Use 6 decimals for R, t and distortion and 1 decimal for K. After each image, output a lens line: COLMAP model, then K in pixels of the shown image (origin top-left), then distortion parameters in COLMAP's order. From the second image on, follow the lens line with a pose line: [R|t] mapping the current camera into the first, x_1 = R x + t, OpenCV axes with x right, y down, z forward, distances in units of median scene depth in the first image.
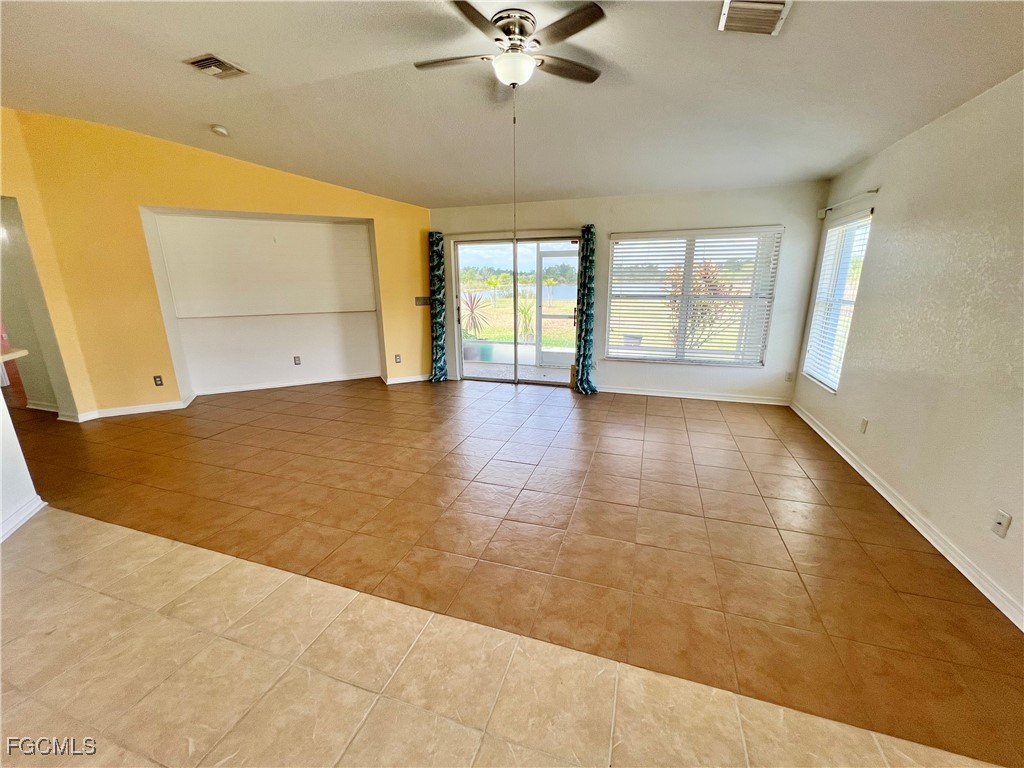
lens RADIAL K [[409.6, 0, 513.3], [0, 409.6, 385.5], [0, 0, 1]] dist [-0.002329, 0.000075]
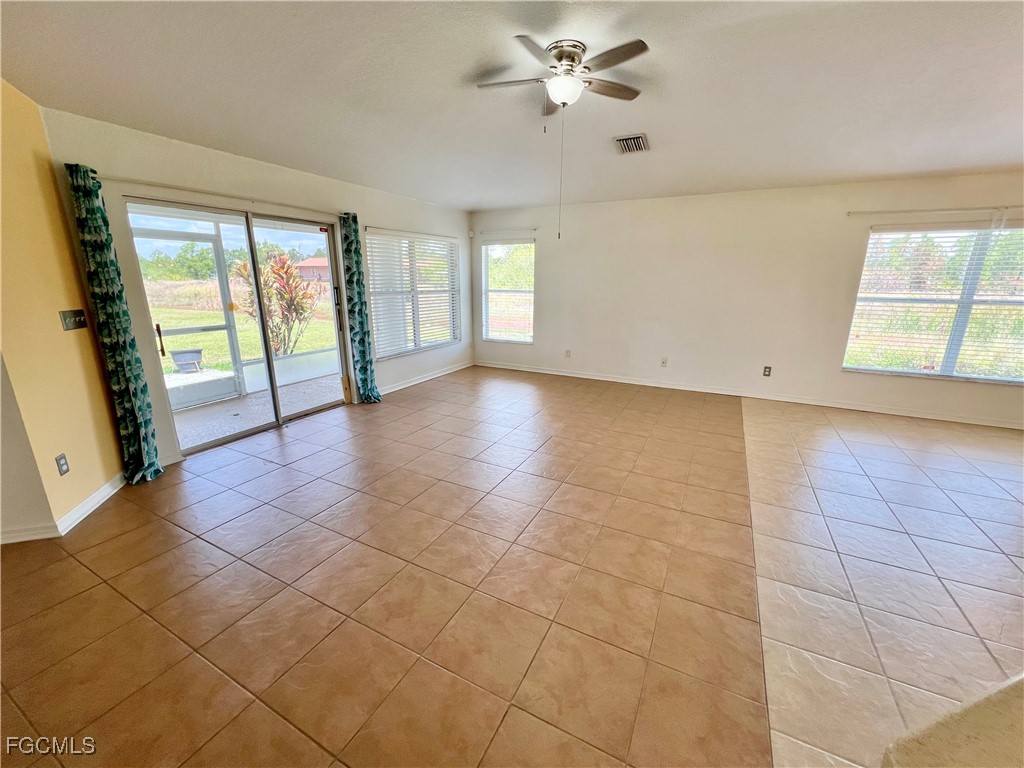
lens RADIAL K [[409.6, 0, 513.3], [0, 409.6, 385.5], [0, 0, 1]] dist [-0.002329, 0.000075]
pose [[0.154643, -0.241218, 0.958071, -0.674571], [0.242856, 0.949263, 0.199801, -0.130294], [-0.957657, 0.201776, 0.205378, 0.550044]]
